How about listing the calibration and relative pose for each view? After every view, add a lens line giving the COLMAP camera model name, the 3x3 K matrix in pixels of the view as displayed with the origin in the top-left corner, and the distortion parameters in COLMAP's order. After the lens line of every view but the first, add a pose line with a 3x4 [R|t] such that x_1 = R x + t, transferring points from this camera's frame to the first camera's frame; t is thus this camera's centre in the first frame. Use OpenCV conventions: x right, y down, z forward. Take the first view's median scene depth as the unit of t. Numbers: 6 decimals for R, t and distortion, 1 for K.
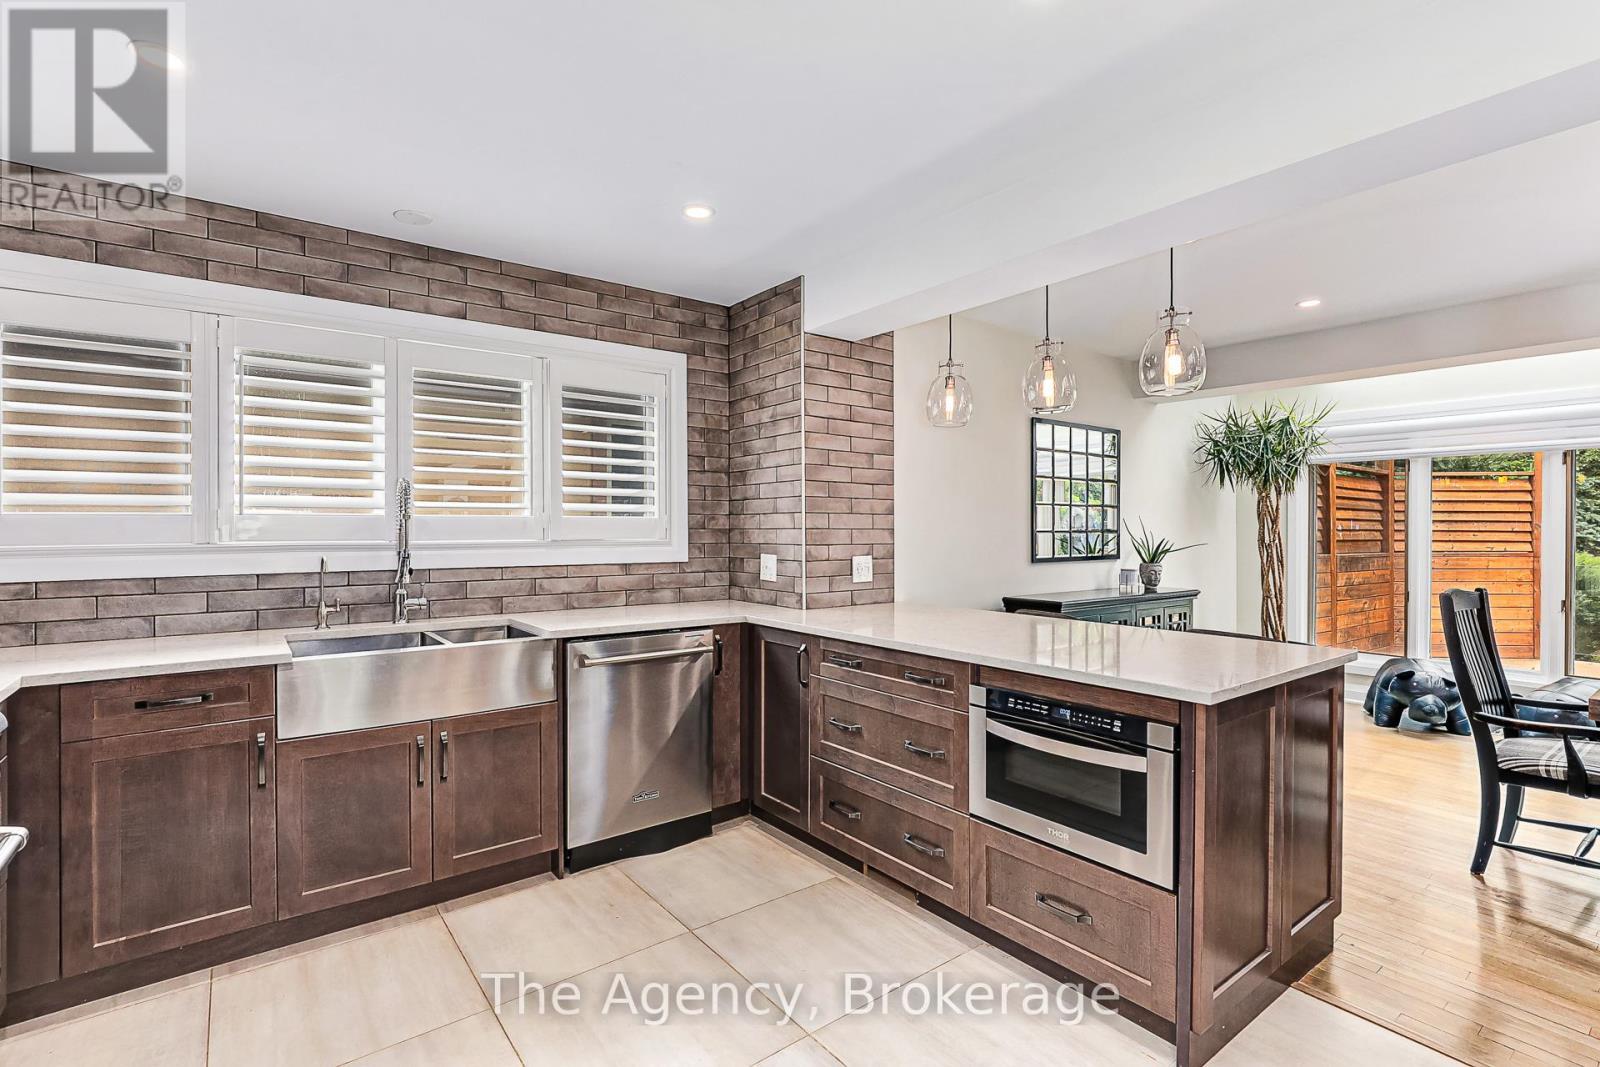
lens RADIAL K [[746.3, 0, 794.4], [0, 746.3, 532.5], [0, 0, 1]] dist [0.002677, 0.001196]
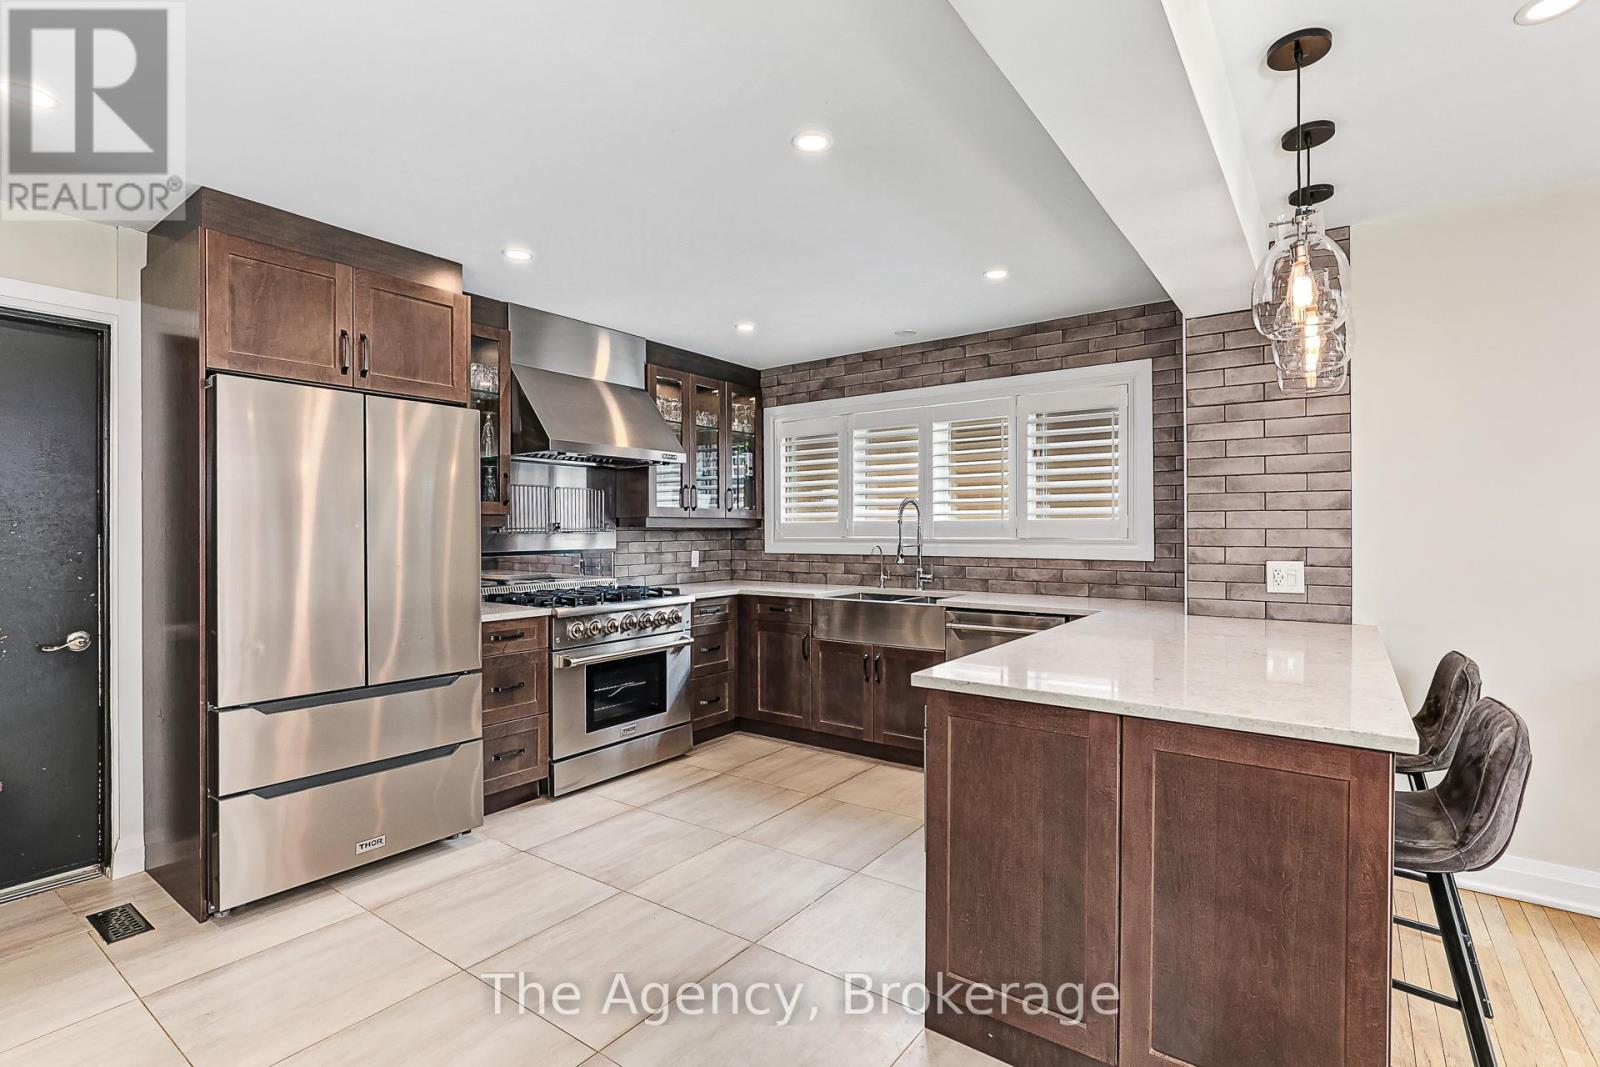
lens RADIAL K [[746.3, 0, 797.8], [0, 746.3, 533.7], [0, 0, 1]] dist [0.002677, 0.001196]
pose [[0.299245, 0.004716, -0.954165, 0.748555], [-0.003823, 0.999986, 0.003743, -0.000220], [0.954169, 0.002528, 0.299259, 0.247885]]
